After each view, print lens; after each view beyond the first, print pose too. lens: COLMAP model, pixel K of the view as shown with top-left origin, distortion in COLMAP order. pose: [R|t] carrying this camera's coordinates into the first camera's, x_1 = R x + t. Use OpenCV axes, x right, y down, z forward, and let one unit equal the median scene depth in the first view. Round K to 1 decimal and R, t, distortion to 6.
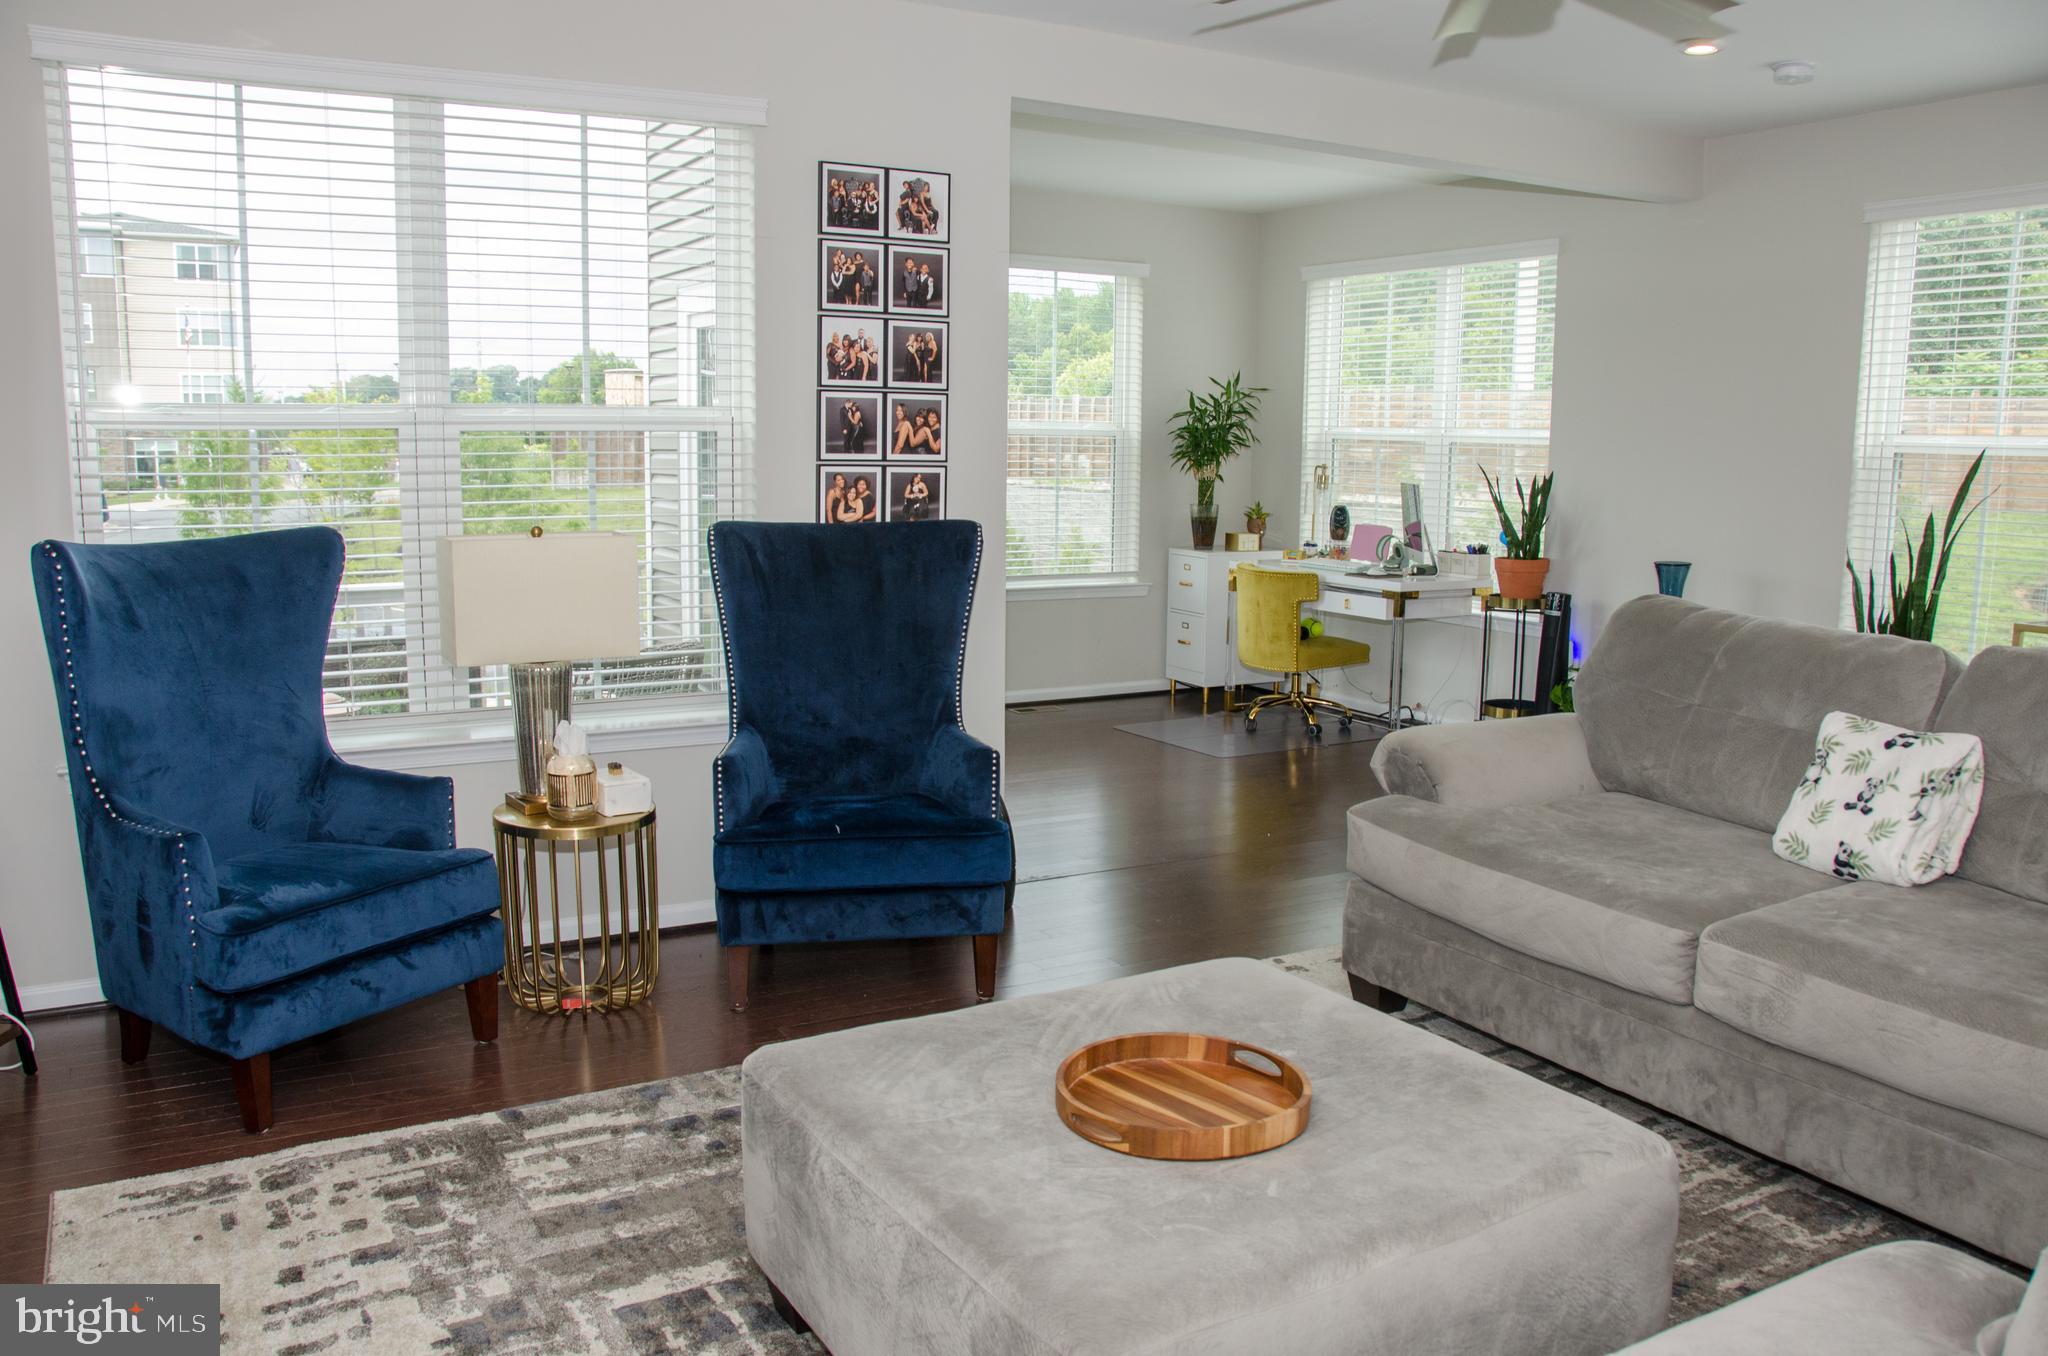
lens RADIAL K [[1609.0, 0, 1024.0], [0, 1609.0, 678.0], [0, 0, 1]] dist [-0.170219, 0.129181]
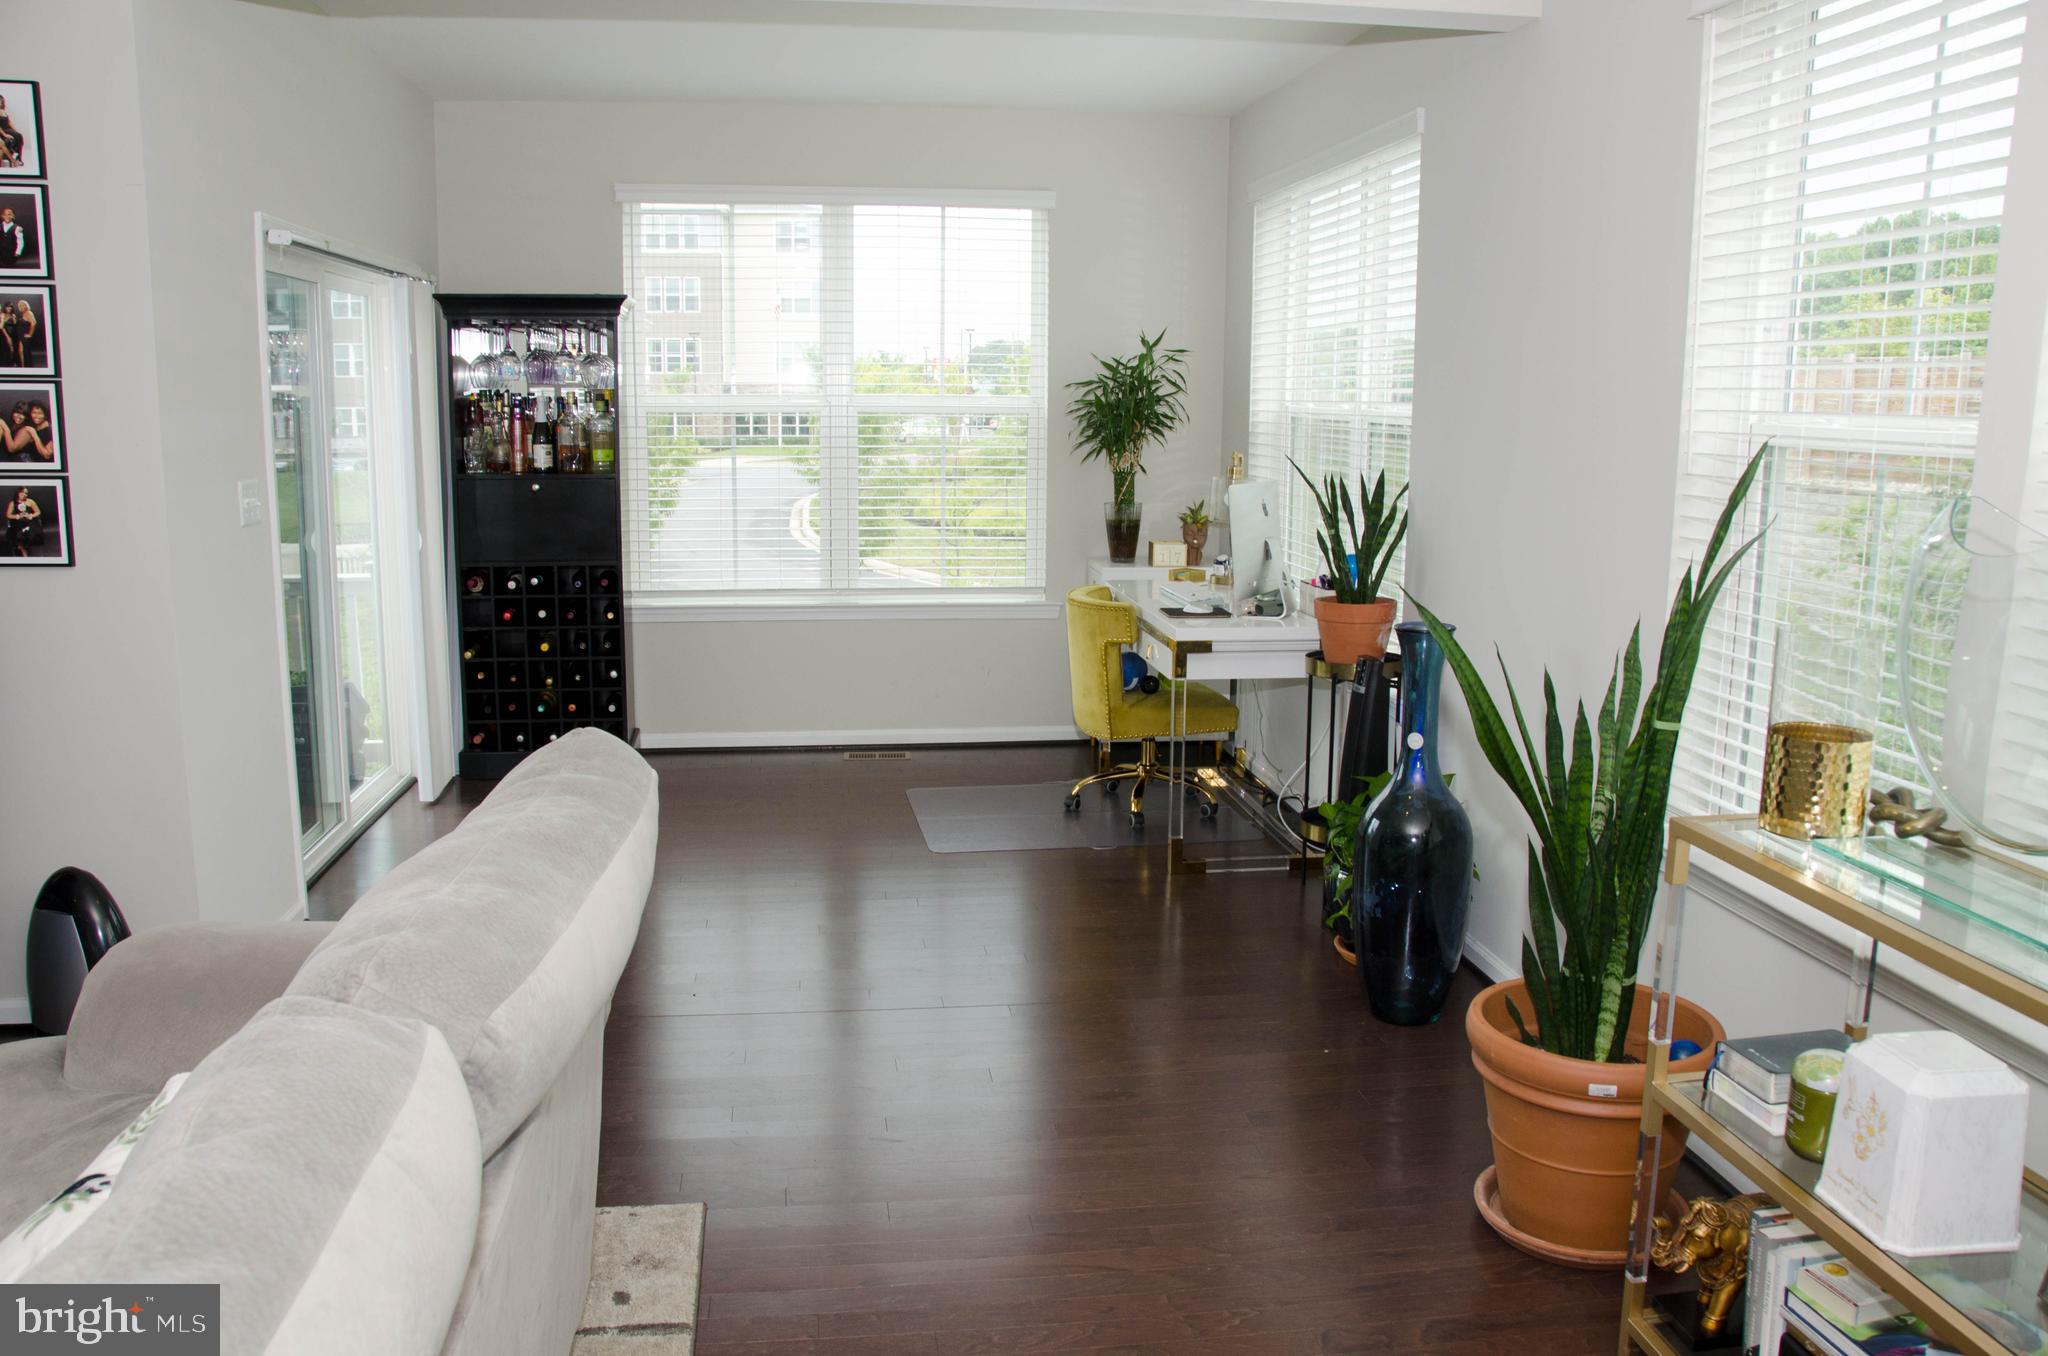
lens RADIAL K [[1609.0, 0, 1024.0], [0, 1609.0, 678.0], [0, 0, 1]] dist [-0.170219, 0.129181]
pose [[0.930336, 0.060044, -0.361759, 0.643958], [-0.052647, 0.998154, 0.030278, -0.083263], [0.362909, -0.009123, 0.931780, 0.489366]]
